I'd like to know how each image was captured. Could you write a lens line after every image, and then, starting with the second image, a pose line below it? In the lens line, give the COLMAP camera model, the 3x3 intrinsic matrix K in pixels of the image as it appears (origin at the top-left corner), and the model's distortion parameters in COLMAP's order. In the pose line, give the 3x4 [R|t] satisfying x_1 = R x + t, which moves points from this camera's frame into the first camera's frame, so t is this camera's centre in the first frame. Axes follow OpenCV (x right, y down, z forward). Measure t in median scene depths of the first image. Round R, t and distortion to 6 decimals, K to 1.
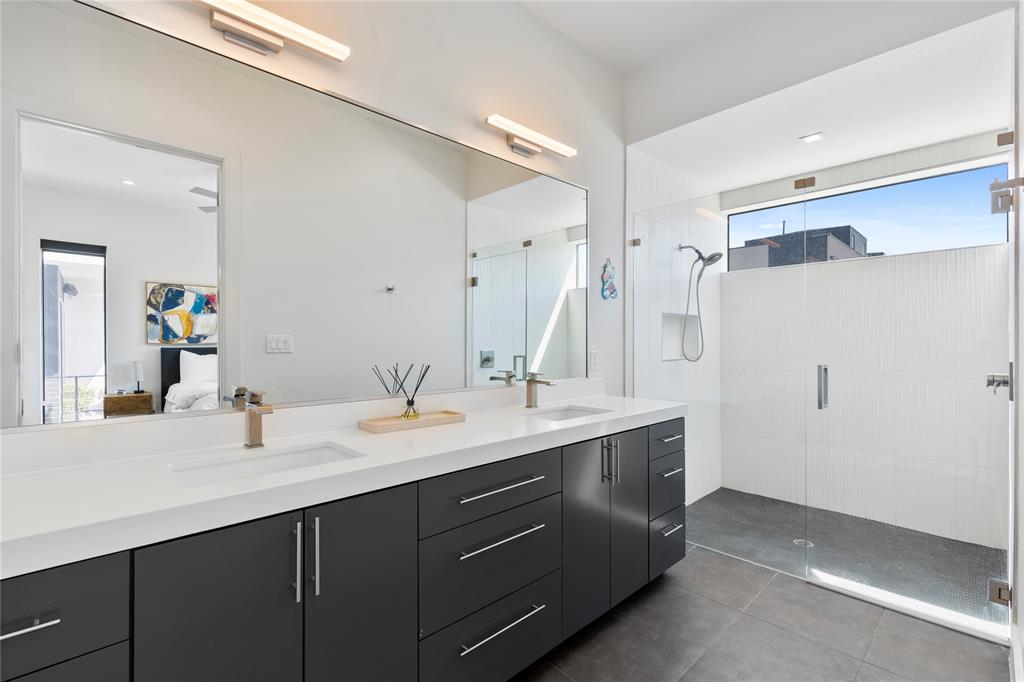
lens RADIAL K [[462.8, 0, 512.4], [0, 462.8, 339.9], [0, 0, 1]] dist [0.012584, -0.000262]
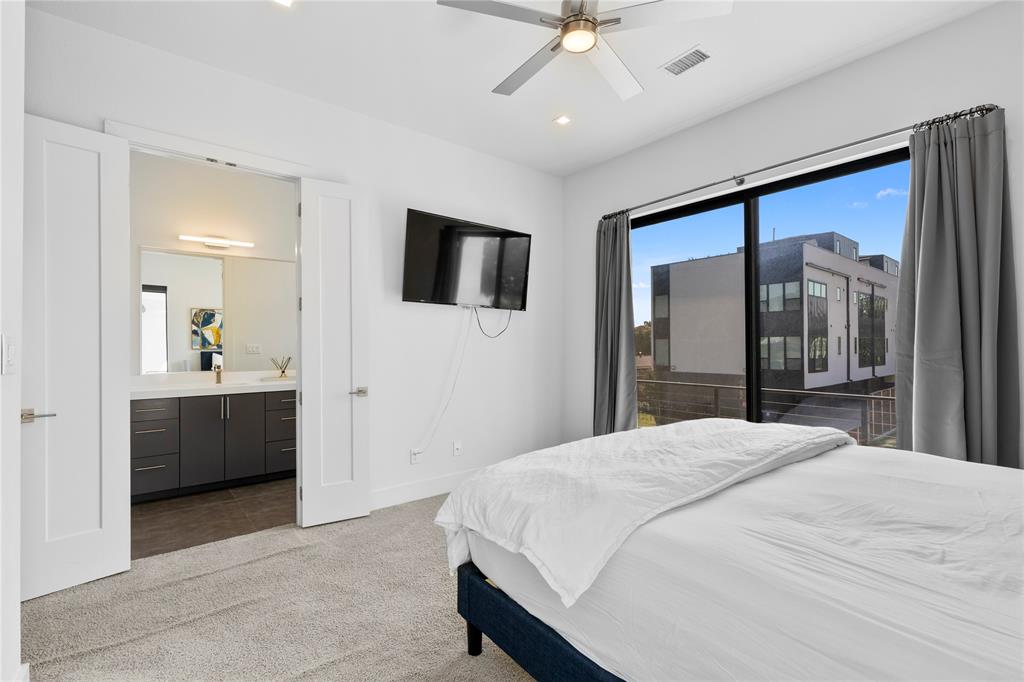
lens RADIAL K [[462.8, 0, 504.9], [0, 462.8, 343.0], [0, 0, 1]] dist [0.012584, -0.000262]
pose [[0.996642, -0.005853, -0.081674, 0.357951], [0.005776, 0.999983, -0.001168, -0.003743], [0.081679, 0.000693, 0.996658, -0.429929]]
